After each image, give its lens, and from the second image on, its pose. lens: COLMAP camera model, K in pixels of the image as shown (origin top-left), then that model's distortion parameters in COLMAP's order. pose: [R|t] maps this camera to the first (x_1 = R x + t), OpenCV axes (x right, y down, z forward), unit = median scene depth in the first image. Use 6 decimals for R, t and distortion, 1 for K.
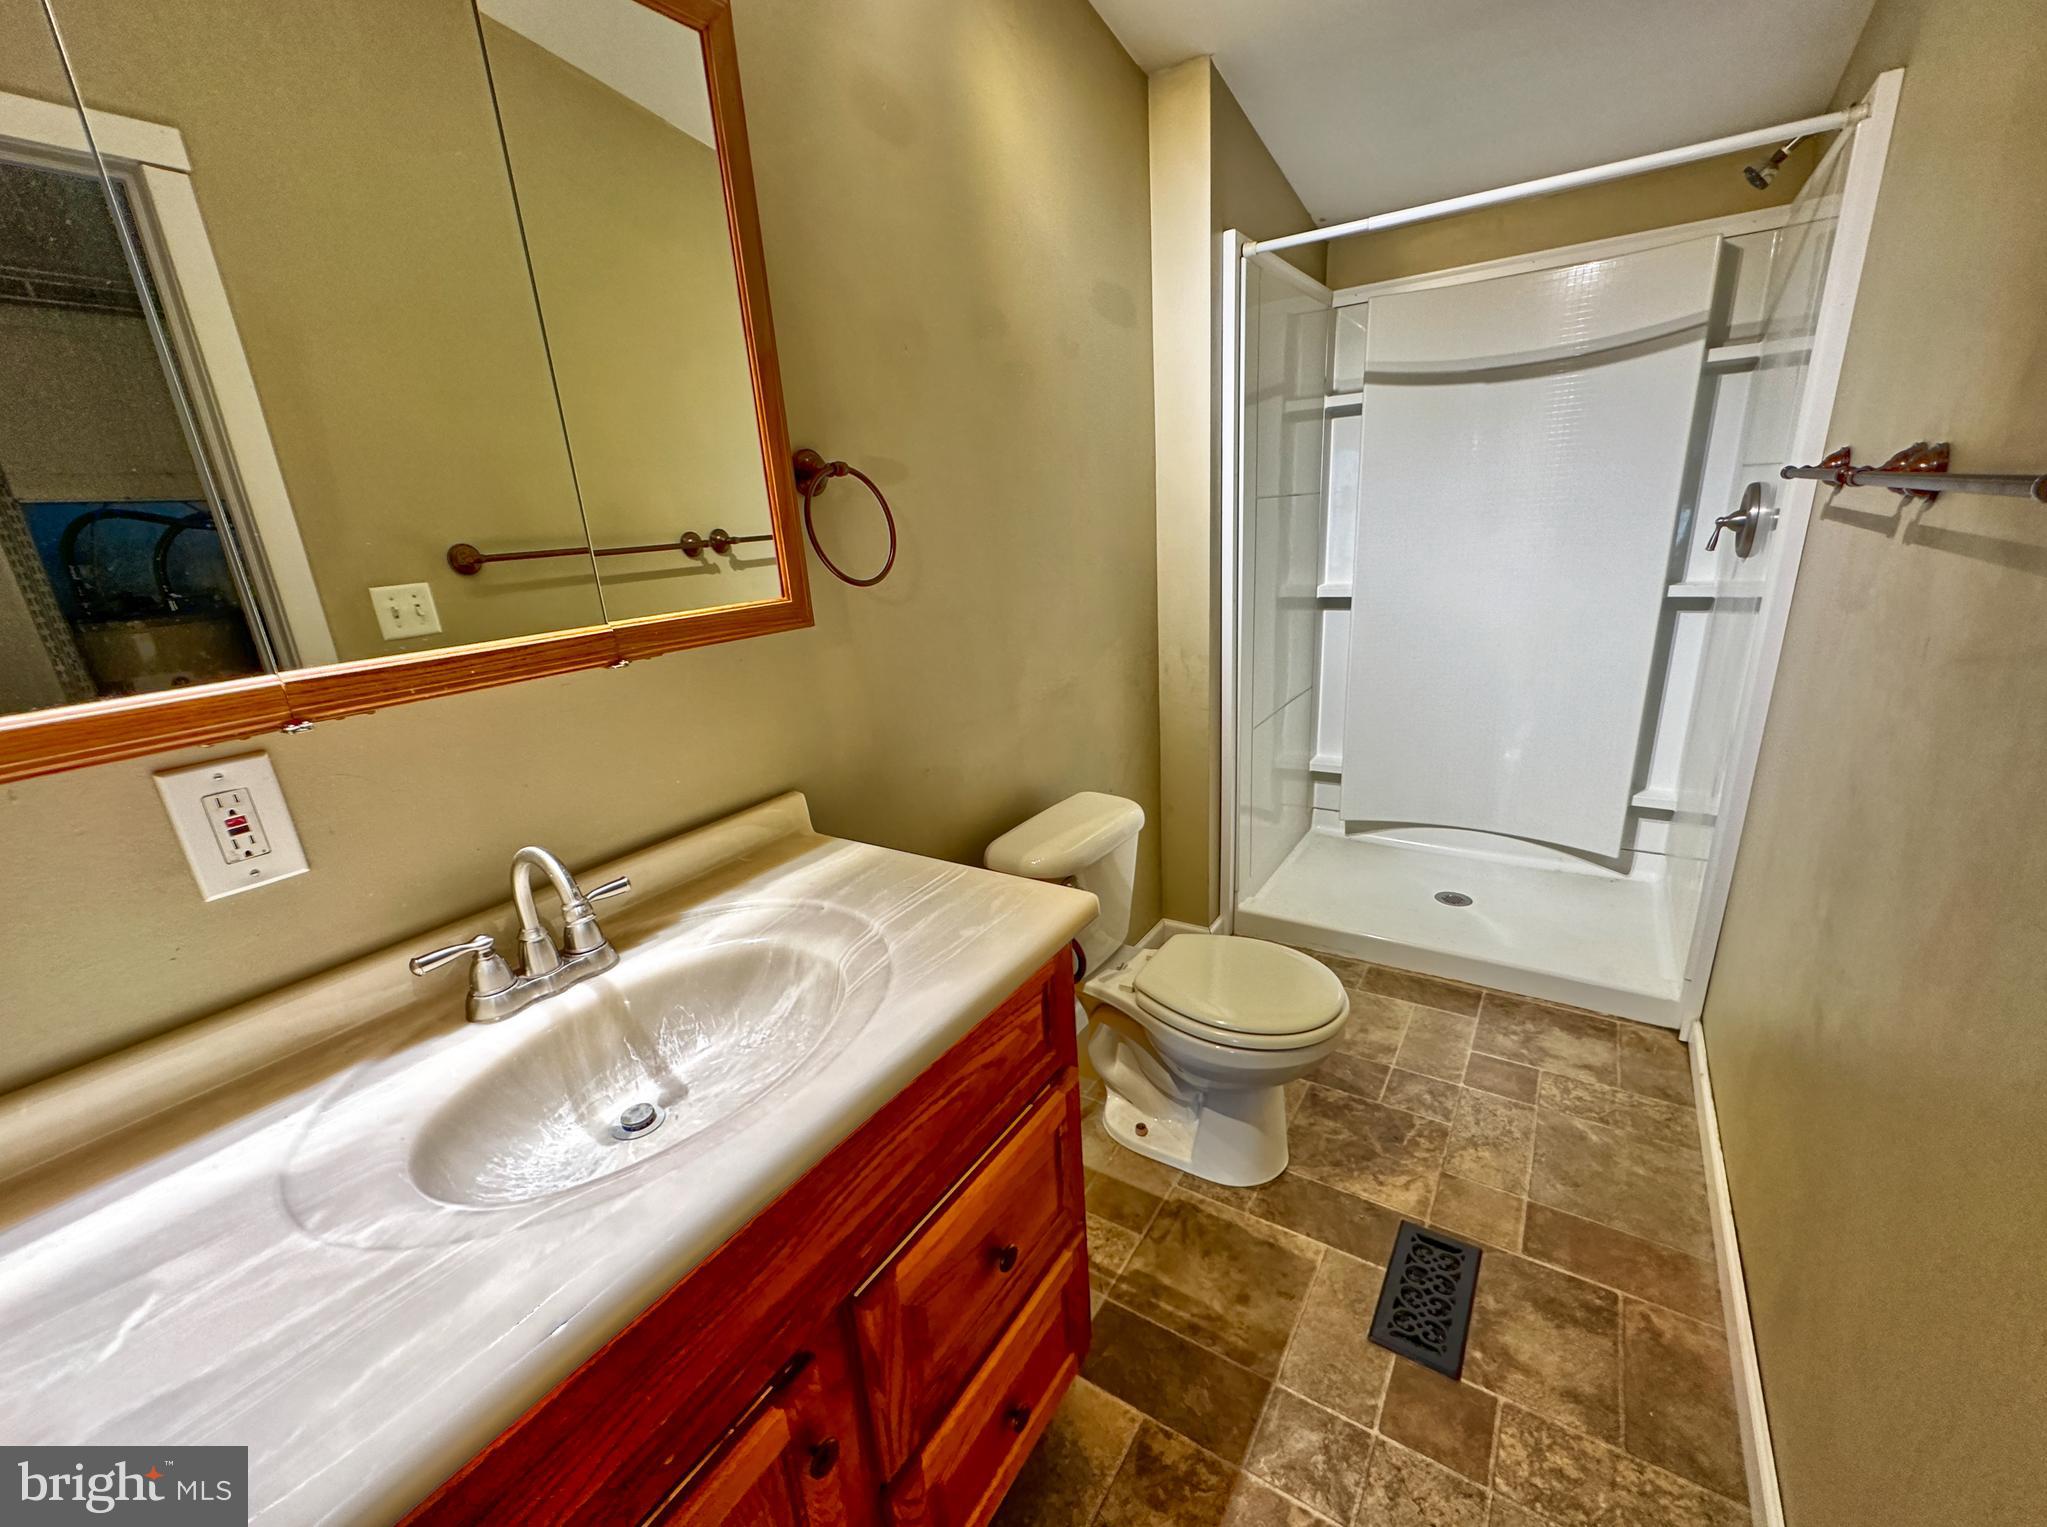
lens RADIAL K [[842.8, 0, 1059.3], [0, 842.8, 765.9], [0, 0, 1]] dist [-0.002490, 0.000156]
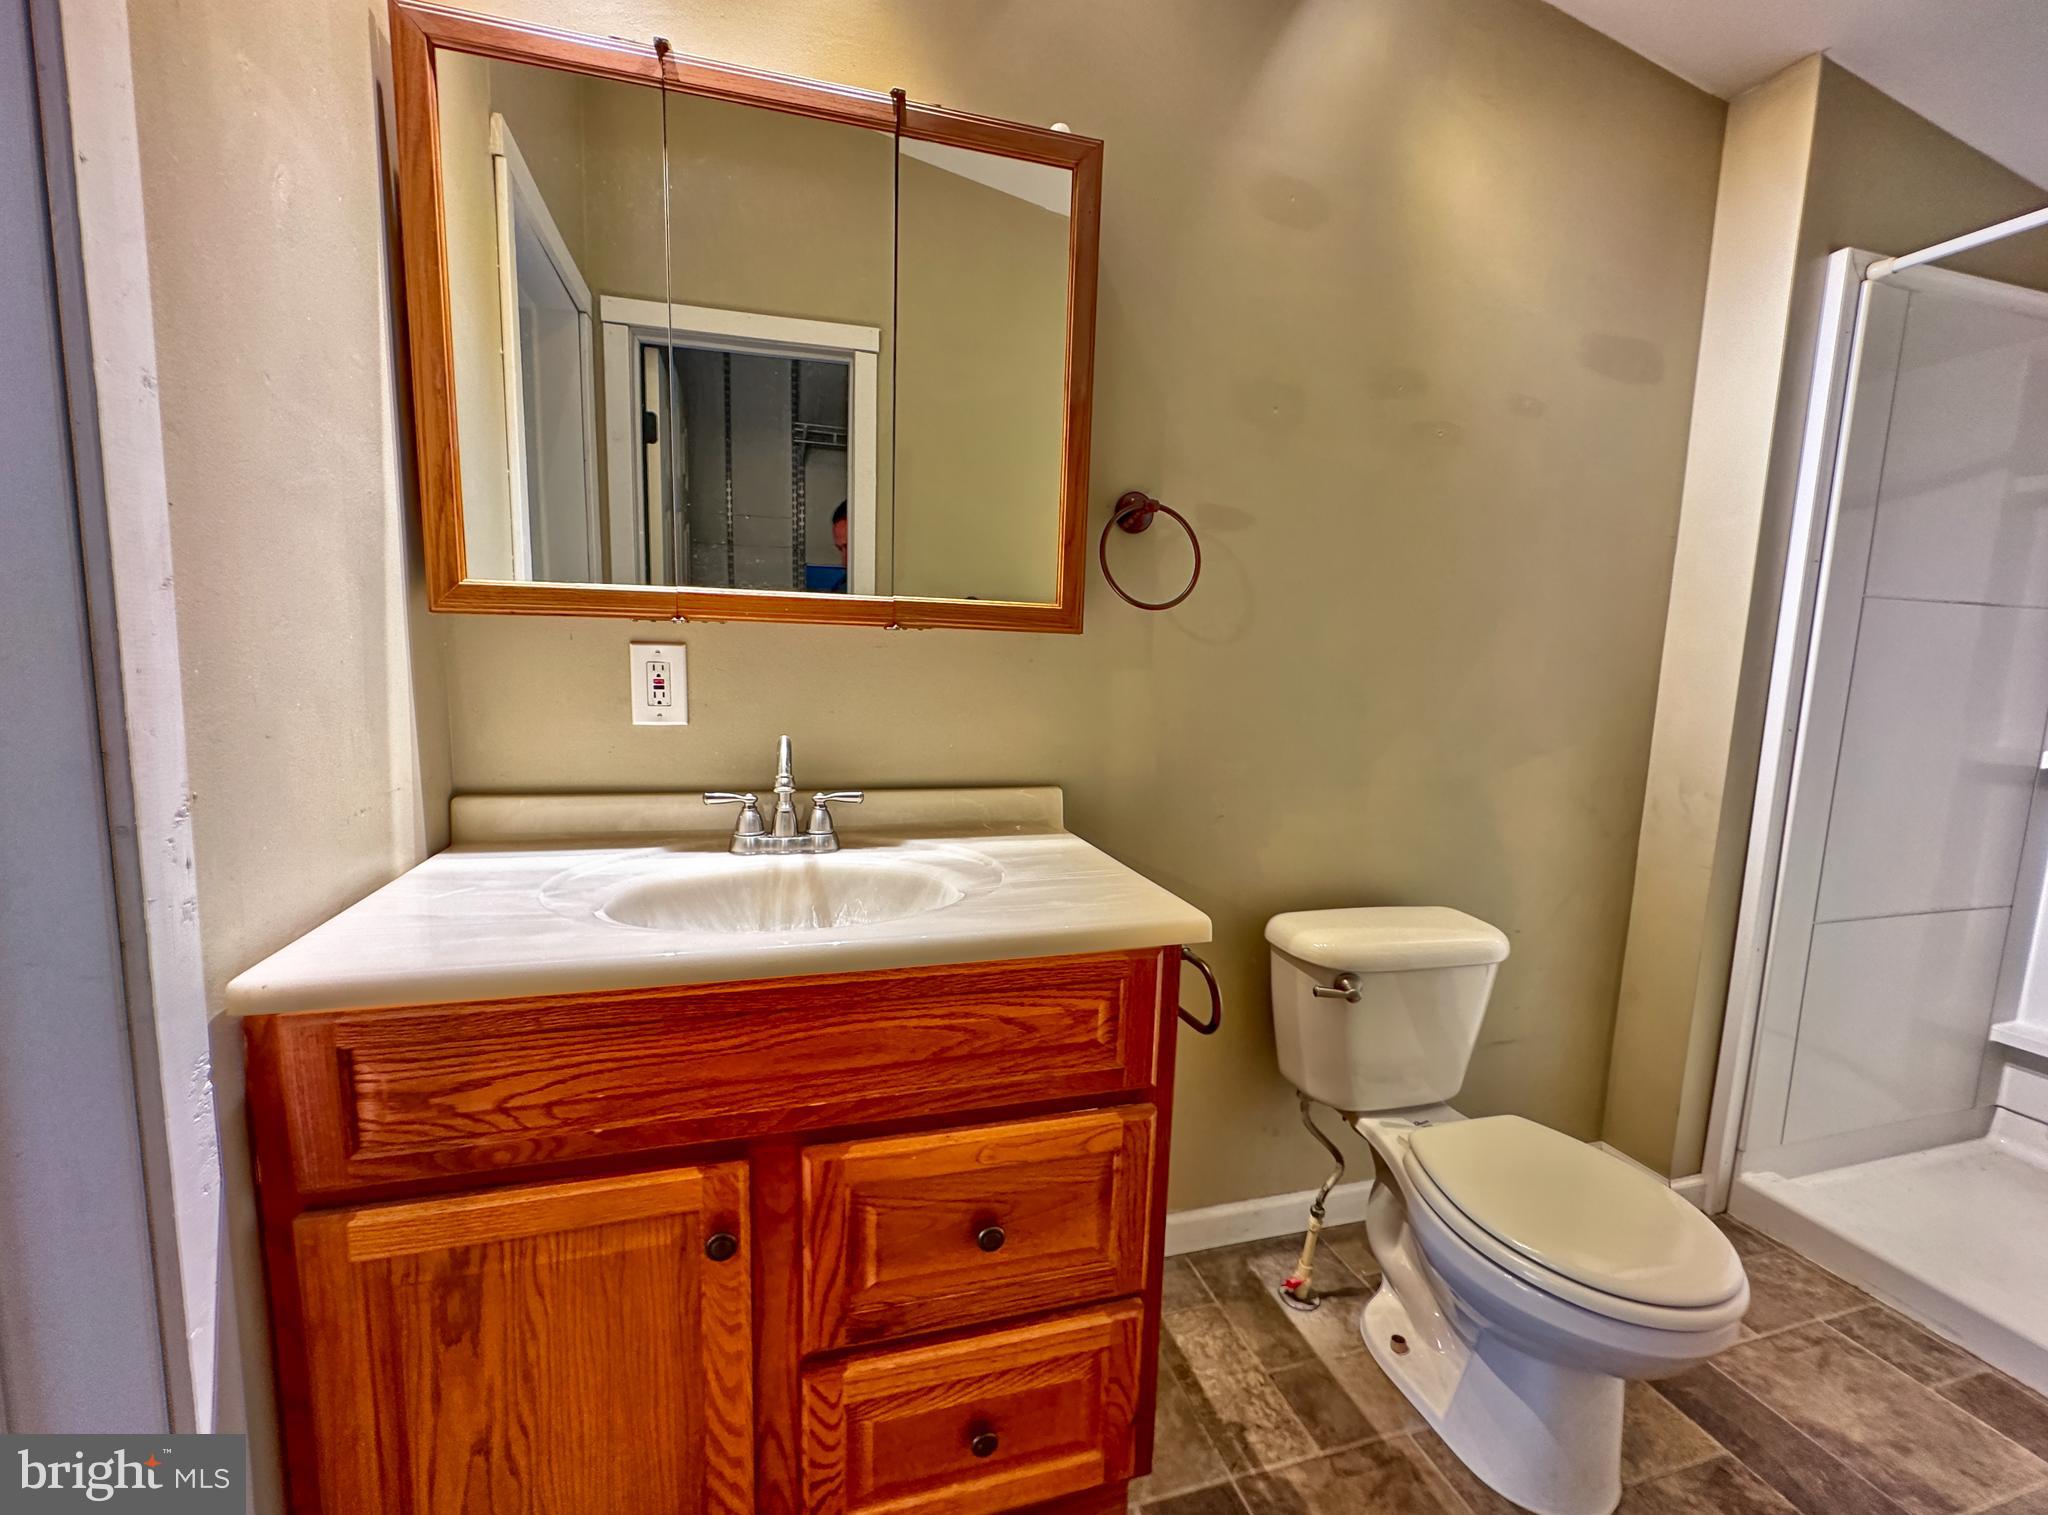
lens RADIAL K [[857.7, 0, 1026.4], [0, 857.7, 749.6], [0, 0, 1]] dist [-0.000723, 0.000118]
pose [[0.753169, 0.147657, -0.641041, 0.328783], [-0.255487, 0.963644, -0.078211, 0.072610], [0.606187, 0.222683, 0.763512, 0.098983]]
